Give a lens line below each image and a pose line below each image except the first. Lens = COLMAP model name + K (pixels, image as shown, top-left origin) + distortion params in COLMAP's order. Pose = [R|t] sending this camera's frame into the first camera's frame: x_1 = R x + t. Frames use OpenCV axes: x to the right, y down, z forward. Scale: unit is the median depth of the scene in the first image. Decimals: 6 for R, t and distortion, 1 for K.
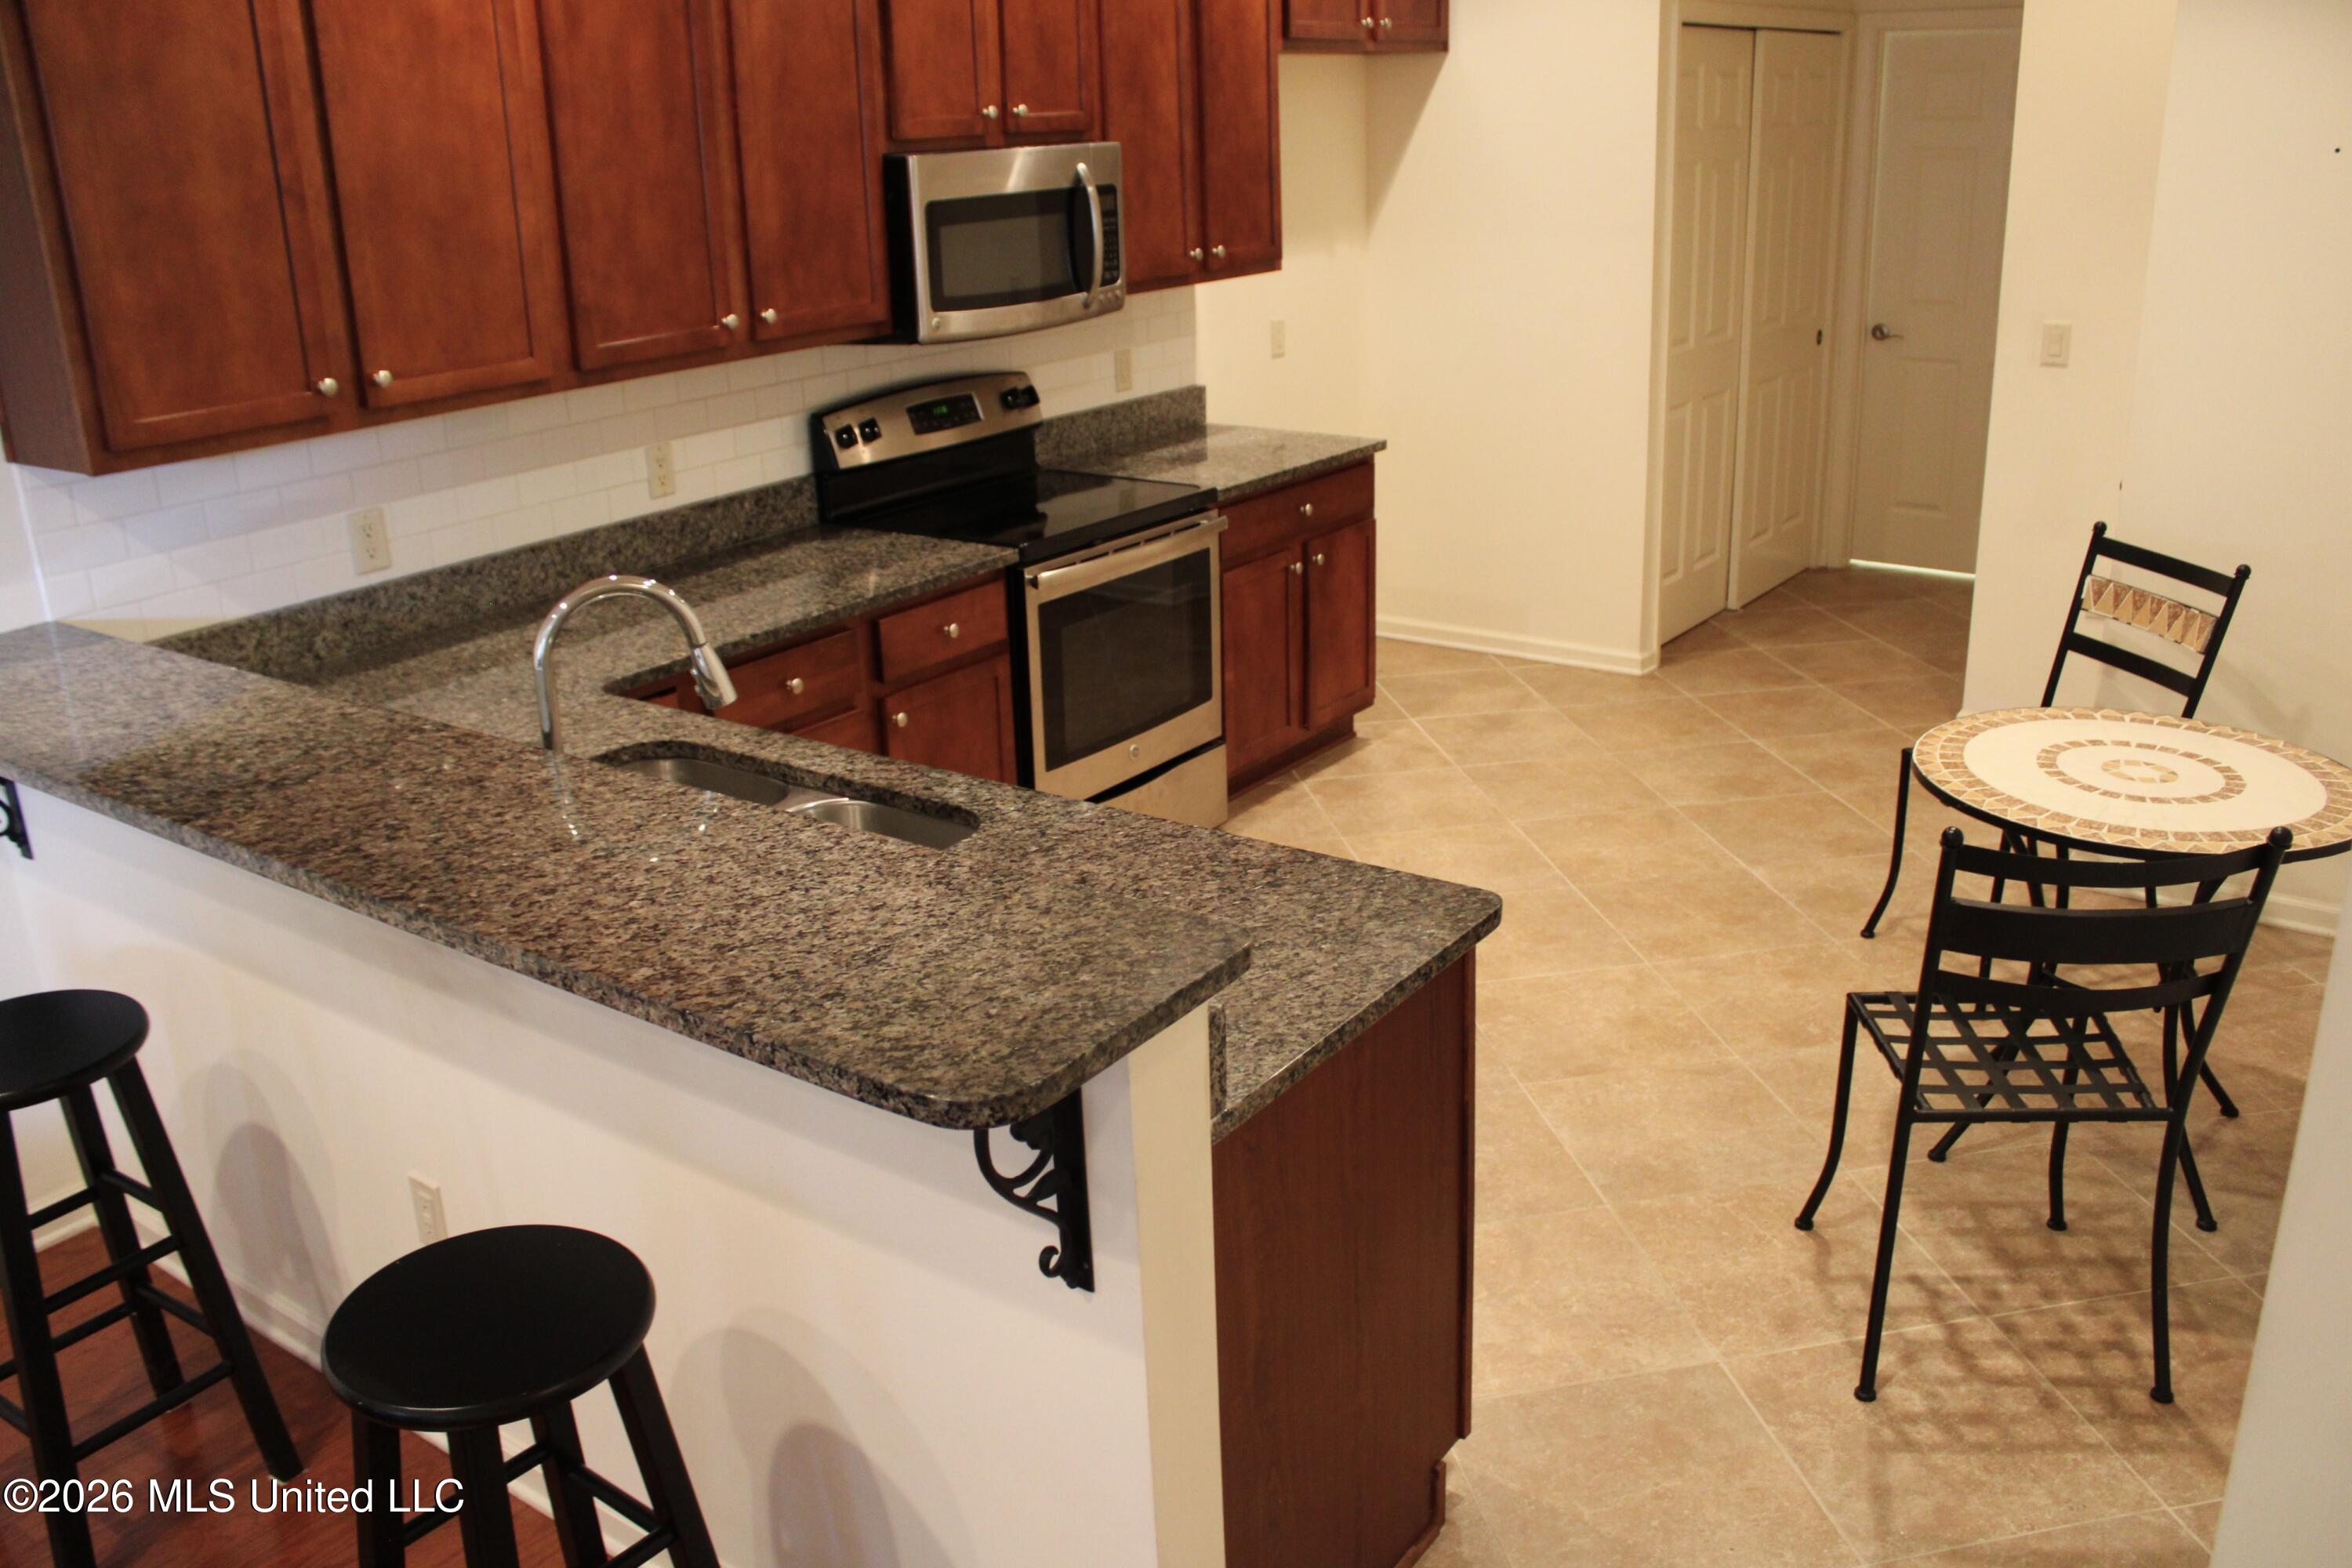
lens RADIAL K [[1942.4, 0, 1162.5], [0, 1942.4, 761.7], [0, 0, 1]] dist [-0.169145, 0.143779]
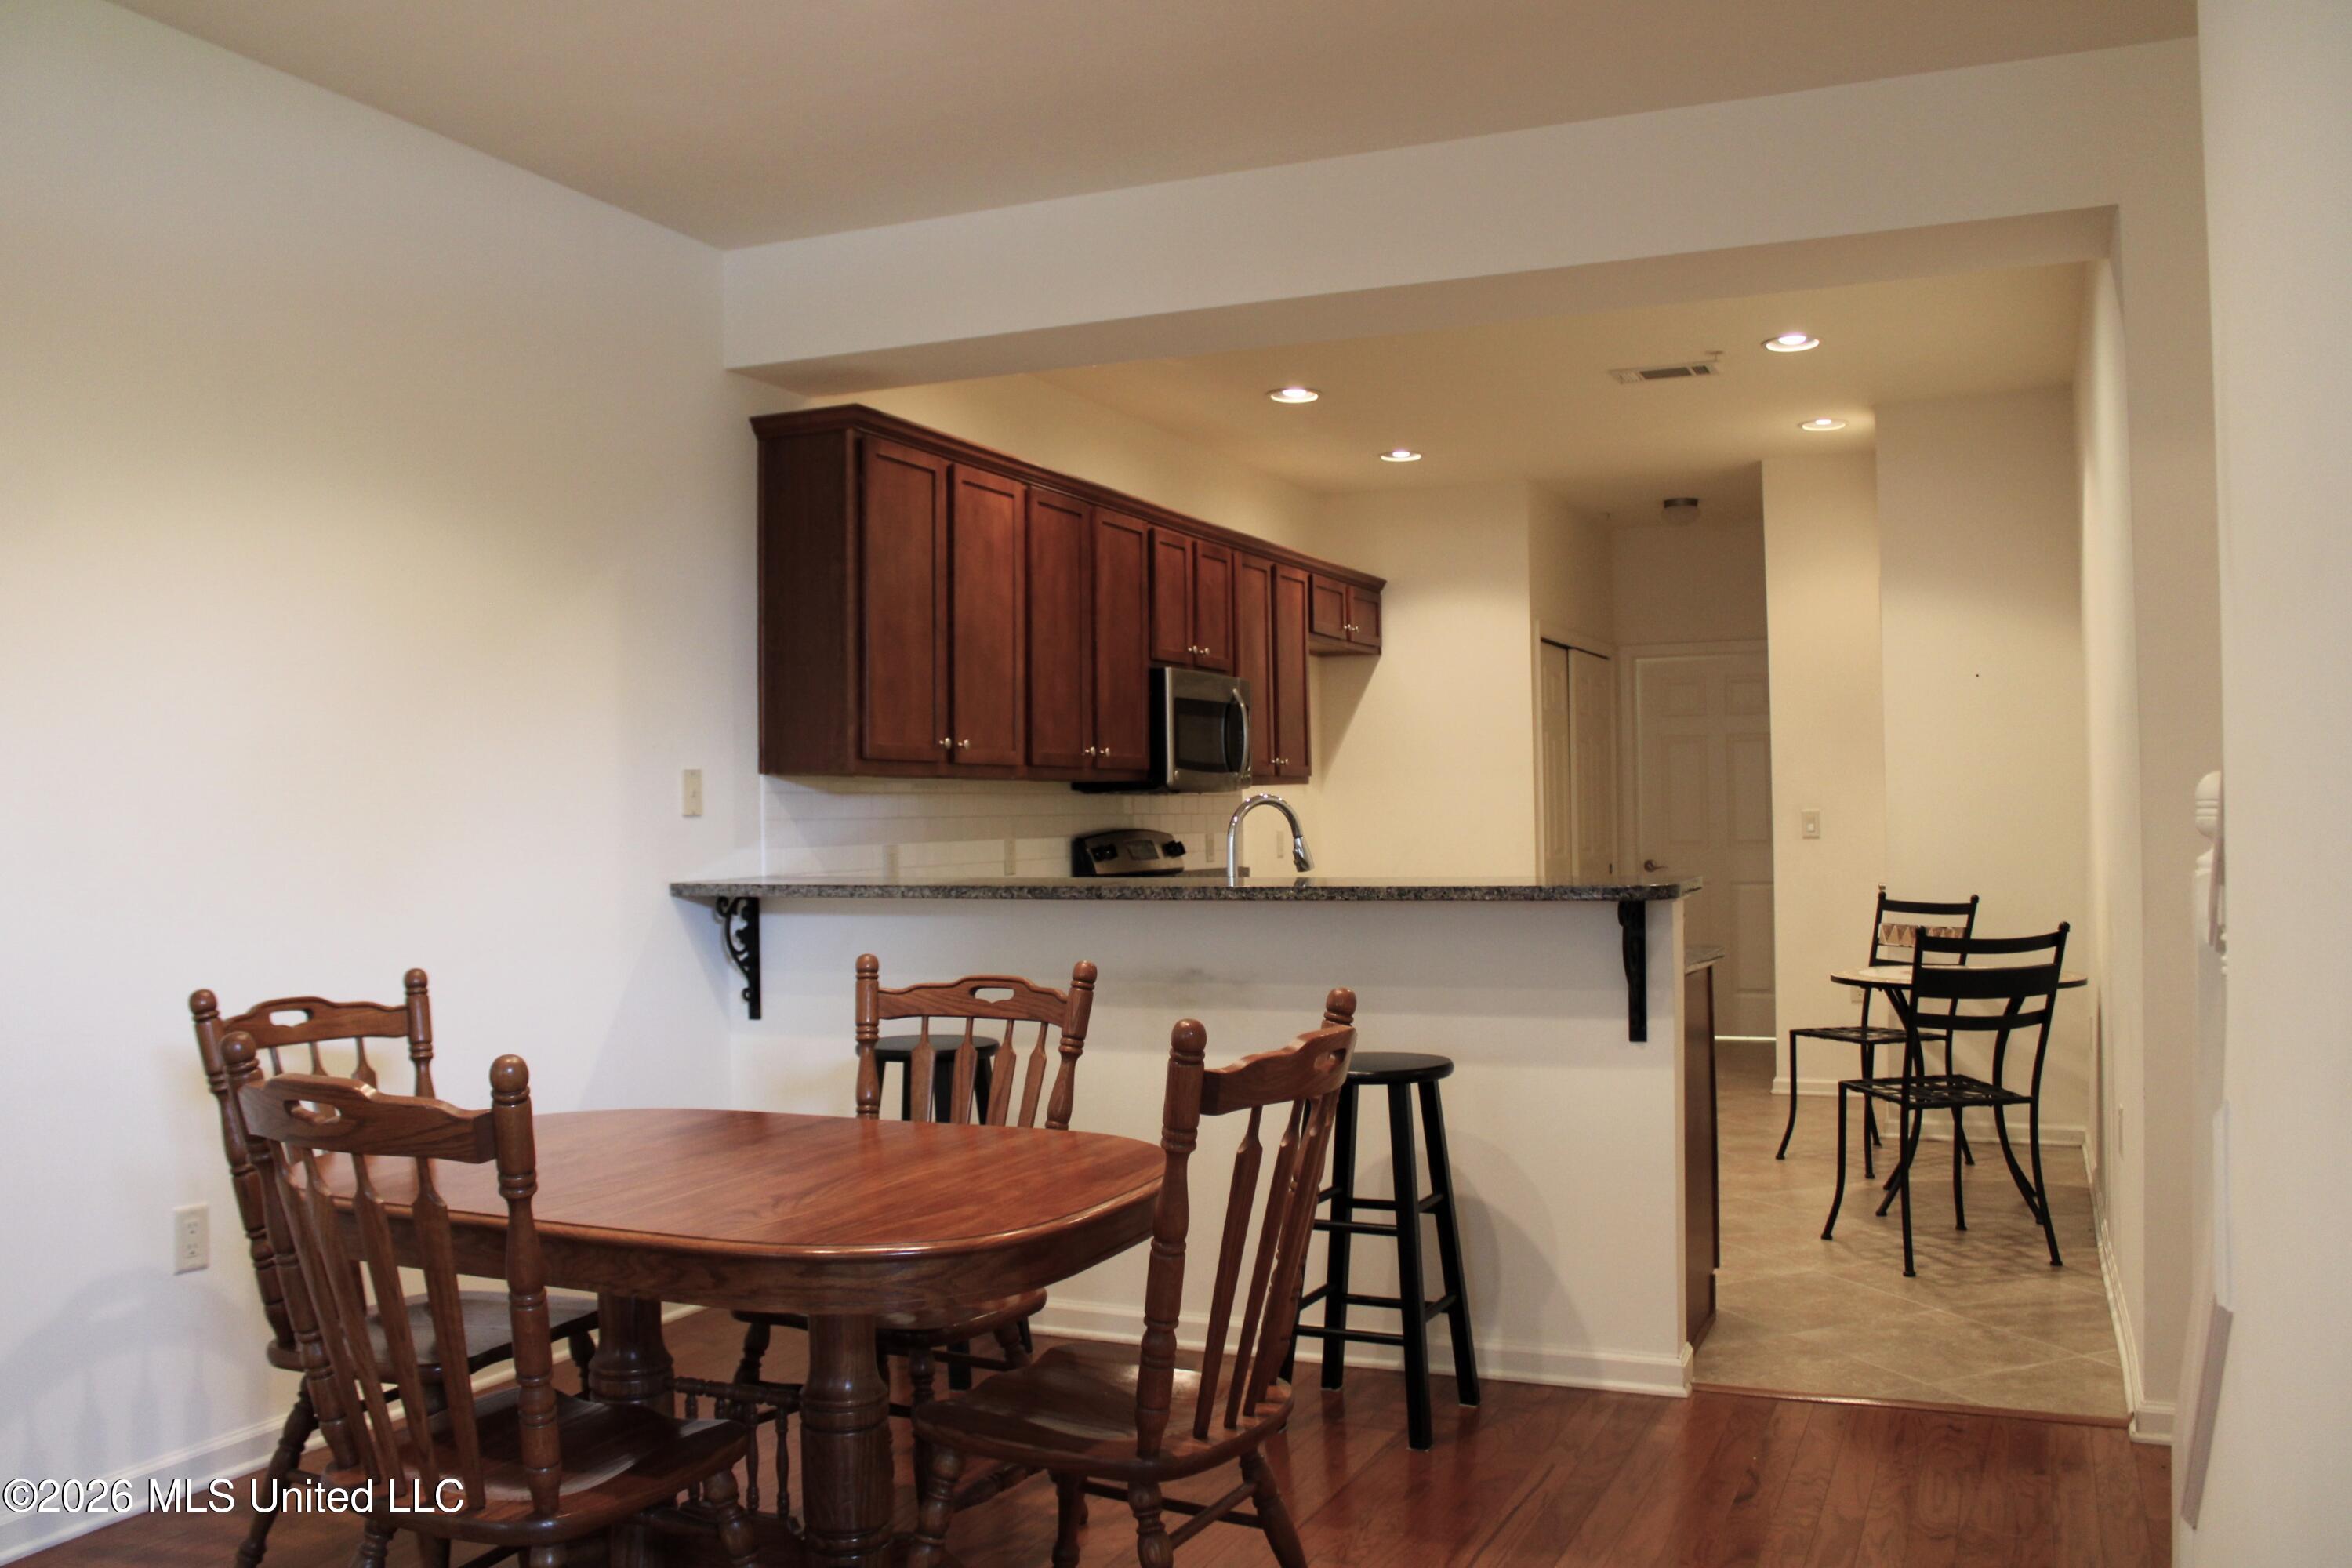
lens RADIAL K [[1962.4, 0, 1151.4], [0, 1962.4, 772.4], [0, 0, 1]] dist [-0.176652, 0.161756]
pose [[0.979380, 0.024464, 0.200538, -0.453519], [0.047851, 0.936304, -0.347916, 0.318367], [-0.196276, 0.350338, 0.915827, -0.441495]]
